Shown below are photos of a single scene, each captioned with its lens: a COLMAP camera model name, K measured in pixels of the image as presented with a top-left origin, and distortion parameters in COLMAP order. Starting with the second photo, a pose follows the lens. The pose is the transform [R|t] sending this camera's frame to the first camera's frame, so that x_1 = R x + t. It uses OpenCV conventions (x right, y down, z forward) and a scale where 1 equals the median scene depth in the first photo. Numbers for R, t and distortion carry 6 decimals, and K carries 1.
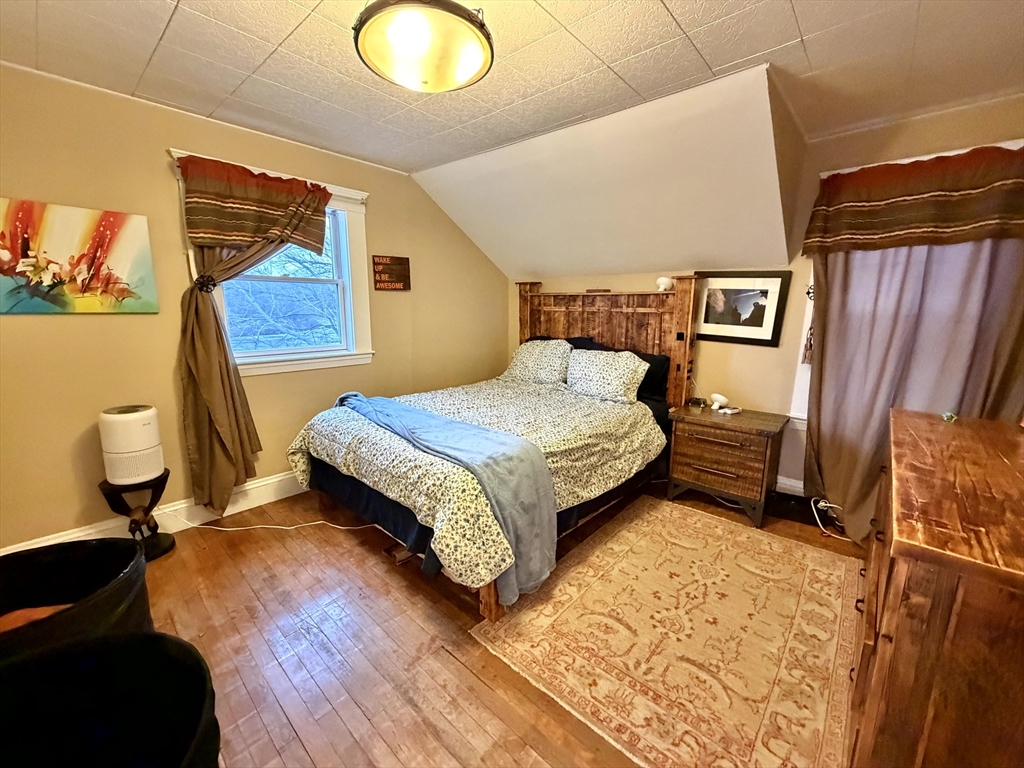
lens RADIAL K [[407.5, 0, 509.2], [0, 407.5, 382.8], [0, 0, 1]] dist [0.001152, -0.000454]
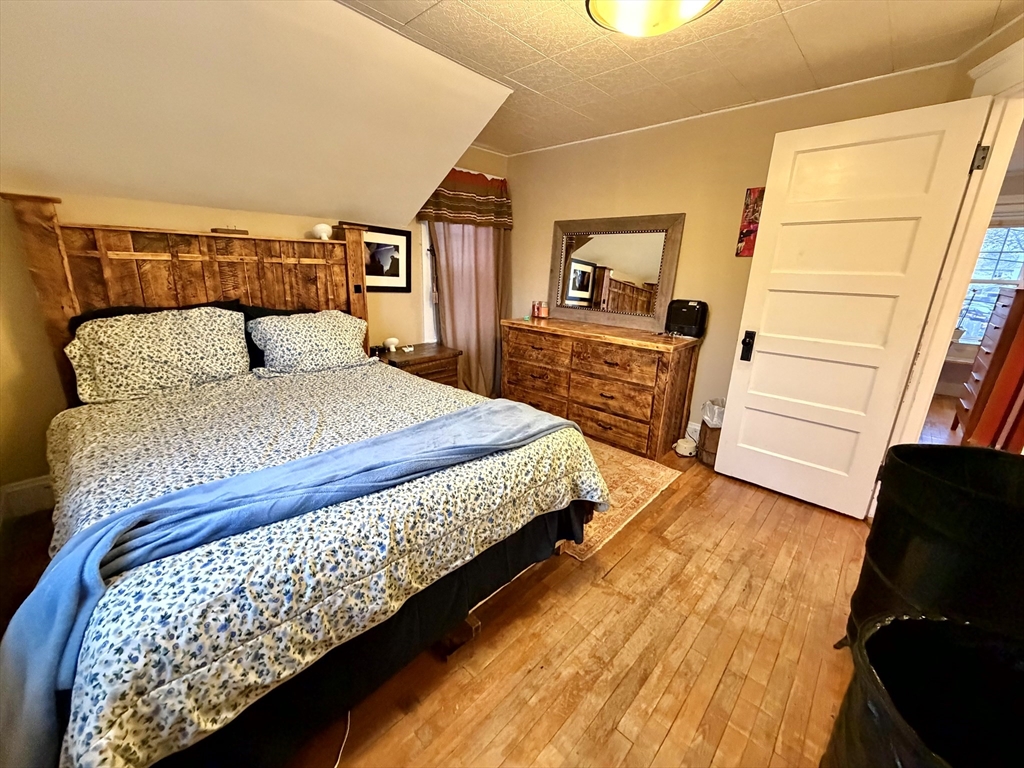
lens RADIAL K [[407.5, 0, 509.2], [0, 407.5, 382.8], [0, 0, 1]] dist [0.001152, -0.000454]
pose [[0.023894, -0.281323, 0.959316, -0.643731], [0.157965, 0.948597, 0.274245, -0.120564], [-0.987156, 0.144985, 0.067105, 0.652152]]
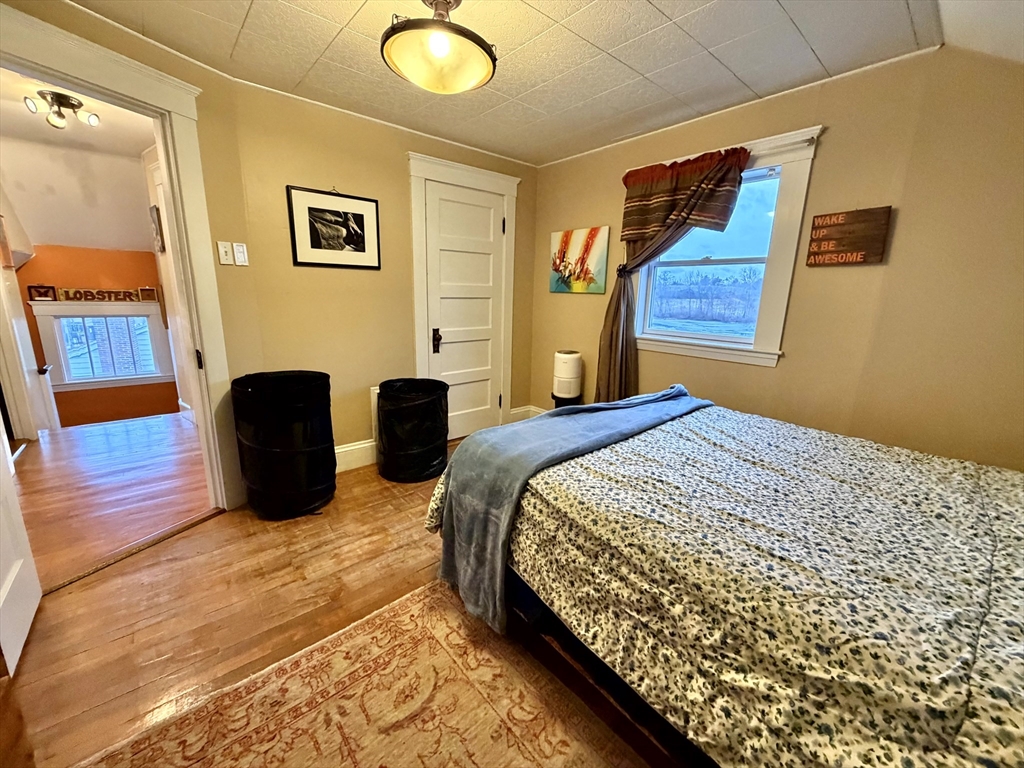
lens RADIAL K [[407.5, 0, 509.2], [0, 407.5, 382.8], [0, 0, 1]] dist [0.001152, -0.000454]
pose [[-0.121888, 0.204477, -0.971253, 0.521158], [-0.209320, 0.951245, 0.226534, -0.102875], [0.970221, 0.230915, -0.073144, 0.691204]]
